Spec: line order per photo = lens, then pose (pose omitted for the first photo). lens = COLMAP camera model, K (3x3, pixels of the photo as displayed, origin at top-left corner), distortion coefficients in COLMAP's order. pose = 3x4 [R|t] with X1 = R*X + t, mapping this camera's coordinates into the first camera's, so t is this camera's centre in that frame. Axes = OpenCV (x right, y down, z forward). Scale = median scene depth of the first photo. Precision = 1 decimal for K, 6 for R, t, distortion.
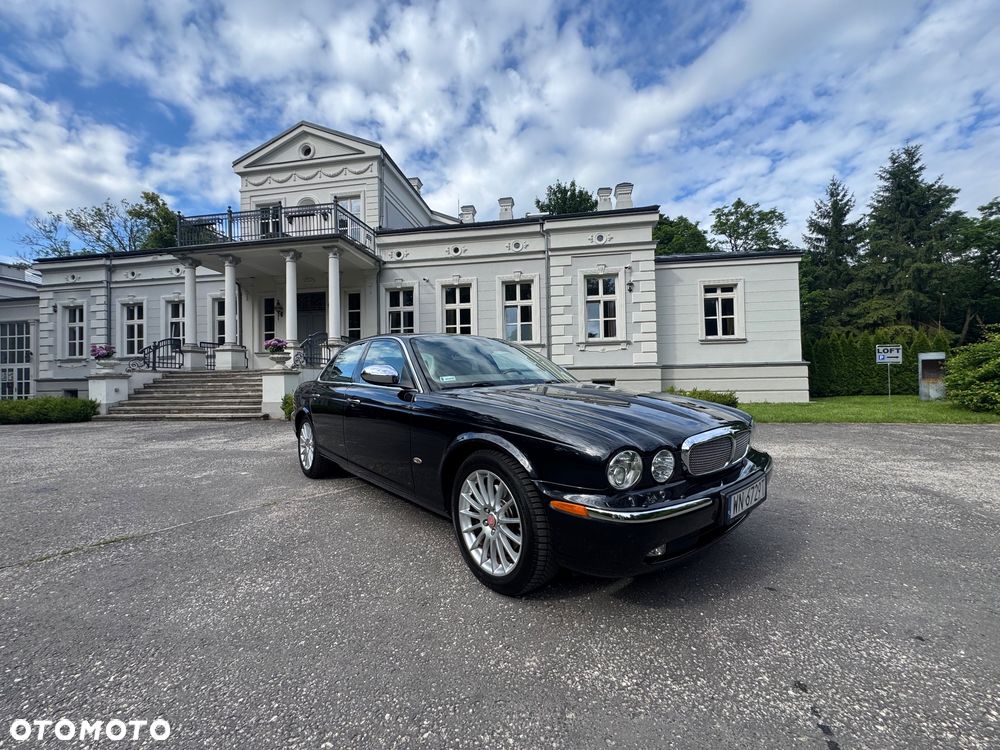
lens RADIAL K [[403.1, 0, 501.8], [0, 403.1, 375.0], [0, 0, 1]] dist [-0.000596, 0.000067]
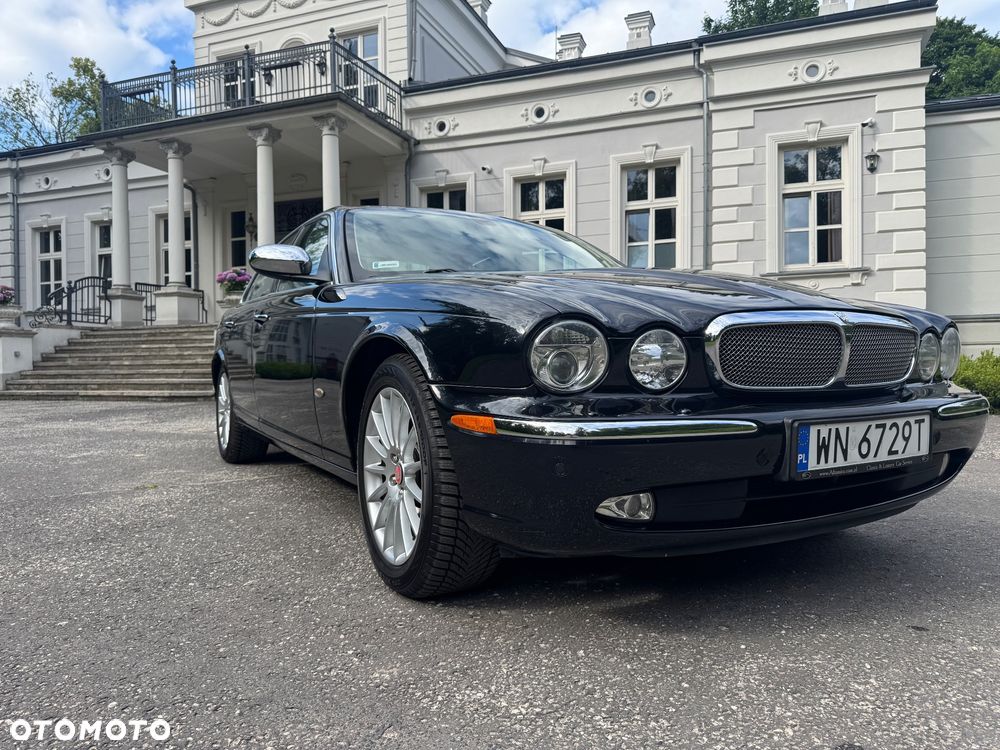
lens RADIAL K [[716.2, 0, 508.2], [0, 716.2, 377.1], [0, 0, 1]] dist [0.040332, -0.054574]
pose [[0.980836, 0.011939, -0.194471, 0.044301], [-0.005607, 0.999437, 0.033078, 0.024987], [0.194756, -0.031353, 0.980350, 0.003152]]
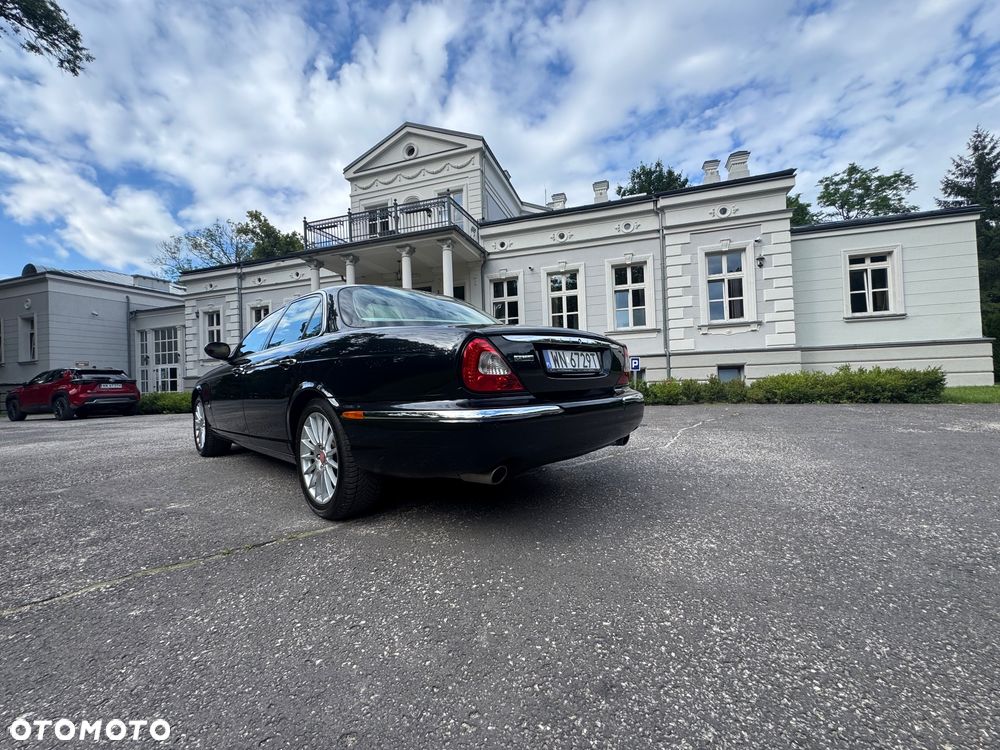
lens RADIAL K [[403.1, 0, 501.8], [0, 403.1, 375.0], [0, 0, 1]] dist [-0.000596, 0.000067]
pose [[0.988362, -0.017878, -0.151068, -0.120550], [0.018702, 0.999817, 0.004034, 0.020835], [0.150969, -0.006812, 0.988515, 0.011524]]
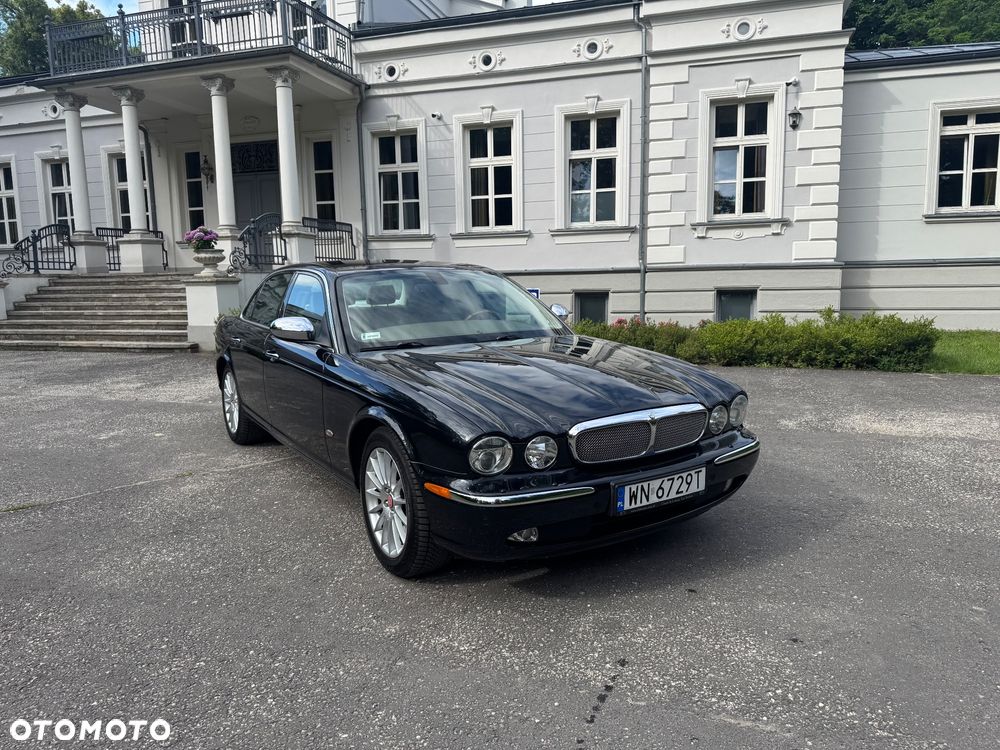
lens RADIAL K [[709.4, 0, 497.5], [0, 709.4, 372.8], [0, 0, 1]] dist [0.073604, -0.099724]
pose [[0.989394, 0.019688, -0.143916, 0.060945], [0.002410, 0.988410, 0.151786, -0.024705], [0.145237, -0.150523, 0.977880, -0.071494]]
